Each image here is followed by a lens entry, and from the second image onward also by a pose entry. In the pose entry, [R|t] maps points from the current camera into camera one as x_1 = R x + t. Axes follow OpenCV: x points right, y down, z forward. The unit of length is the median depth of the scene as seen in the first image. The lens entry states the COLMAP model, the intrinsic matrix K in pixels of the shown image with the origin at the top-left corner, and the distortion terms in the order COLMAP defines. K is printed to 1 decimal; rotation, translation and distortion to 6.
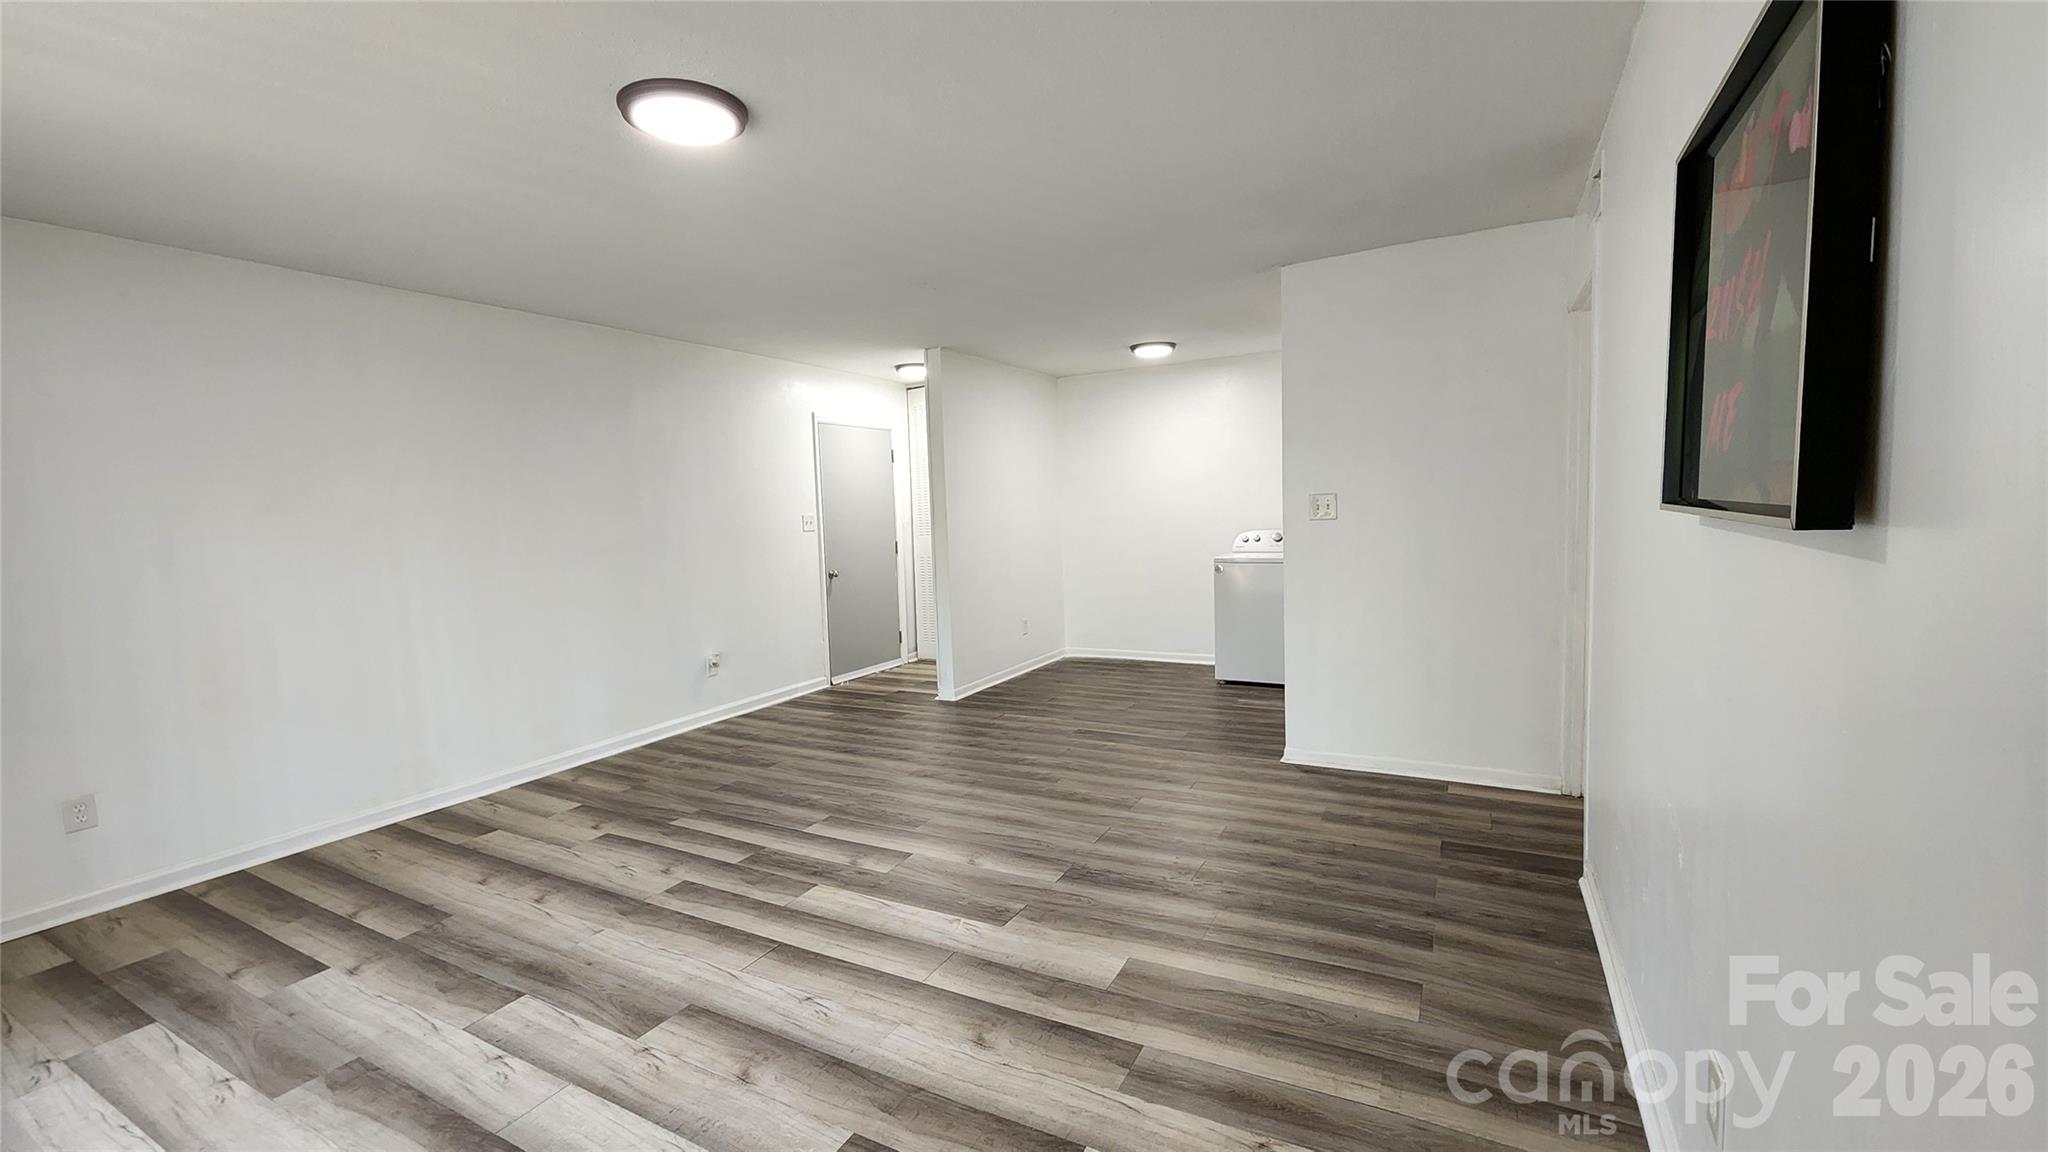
lens RADIAL K [[836.2, 0, 1023.8], [0, 836.2, 578.0], [0, 0, 1]] dist [0.002952, -0.000323]
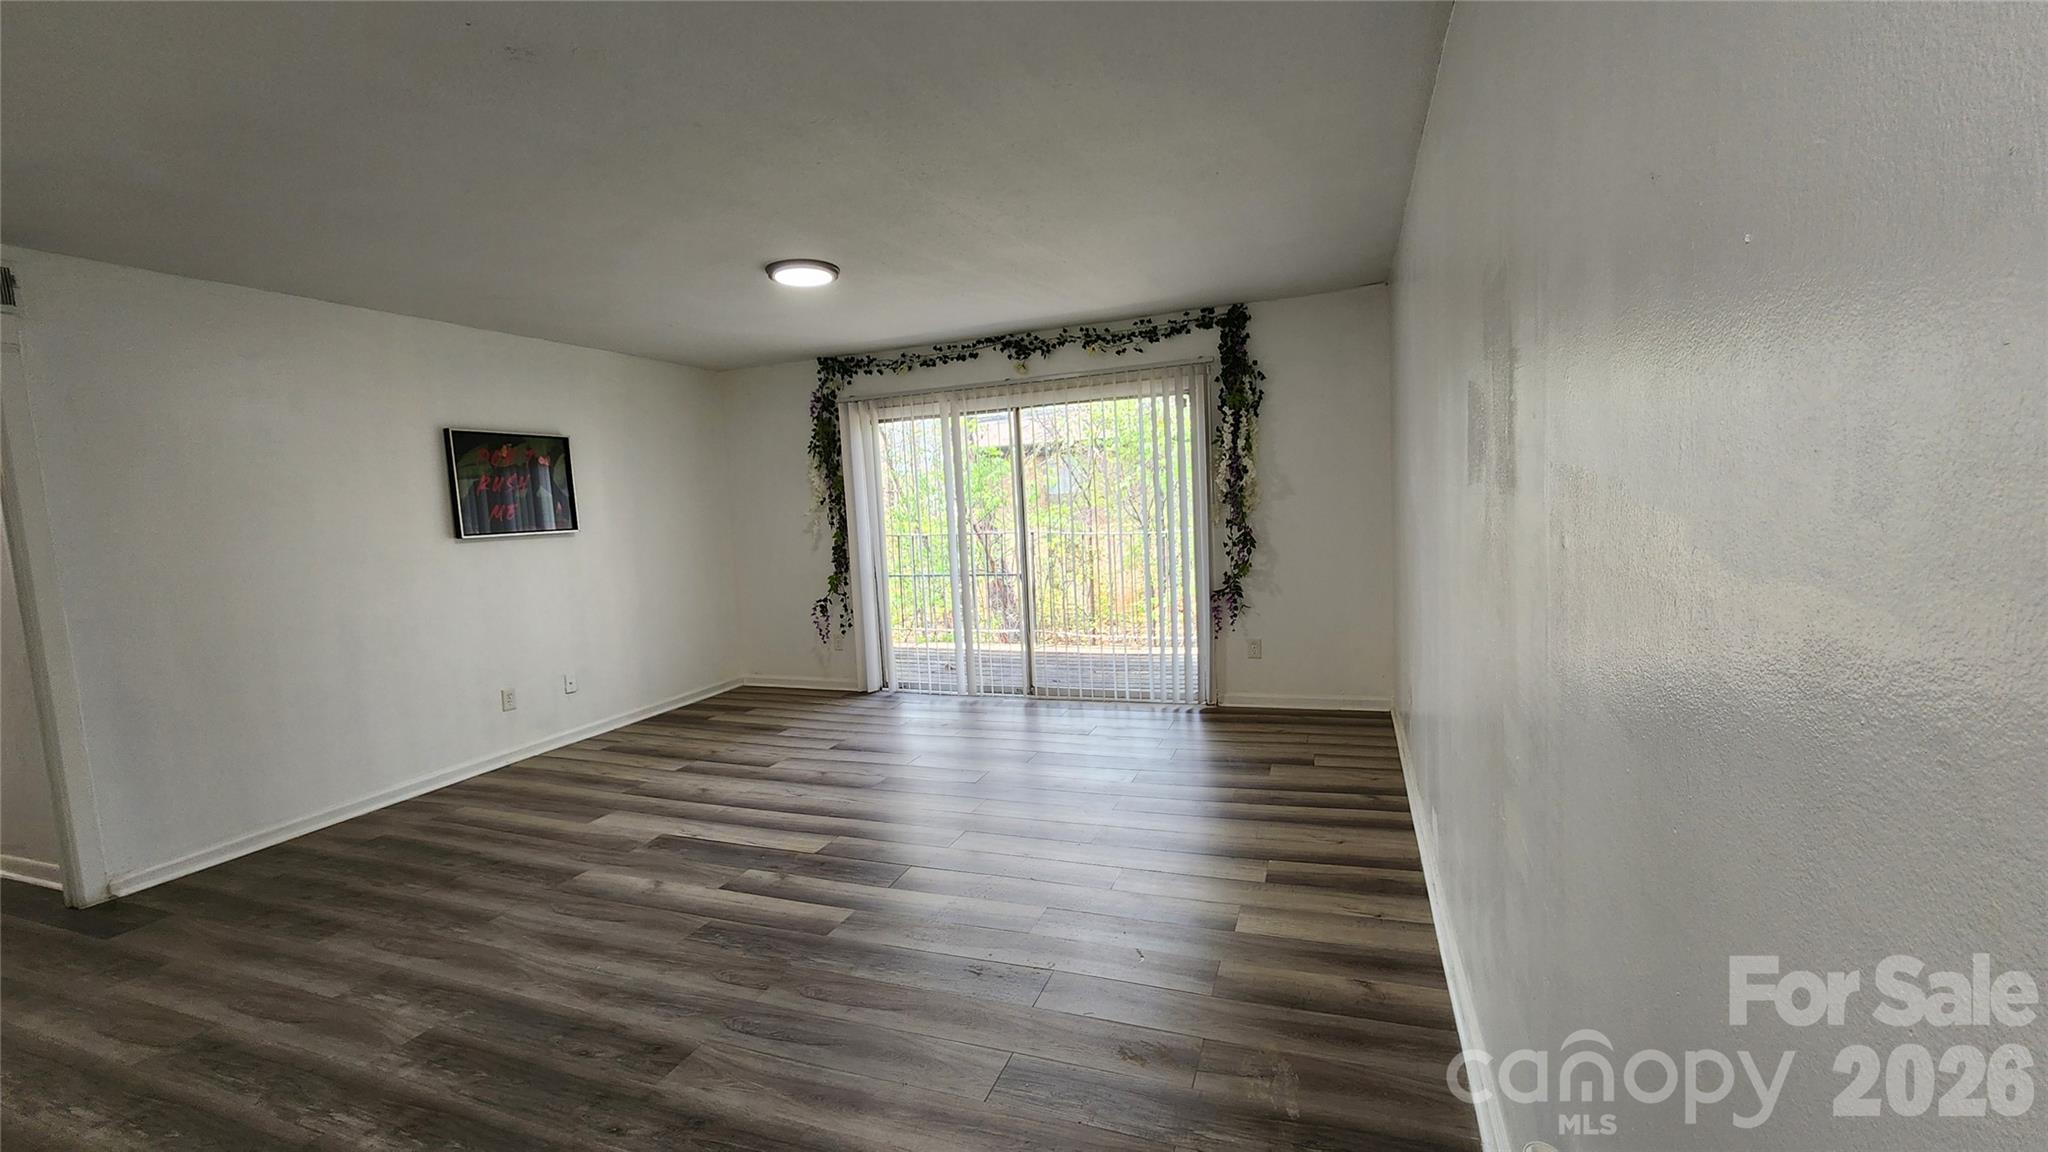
lens RADIAL K [[836.2, 0, 1023.0], [0, 836.2, 578.0], [0, 0, 1]] dist [0.002952, -0.000323]
pose [[-0.987225, 0.101347, -0.122942, -0.393807], [0.078209, 0.980506, 0.180255, -0.149655], [0.138814, 0.168337, -0.975906, 1.930572]]
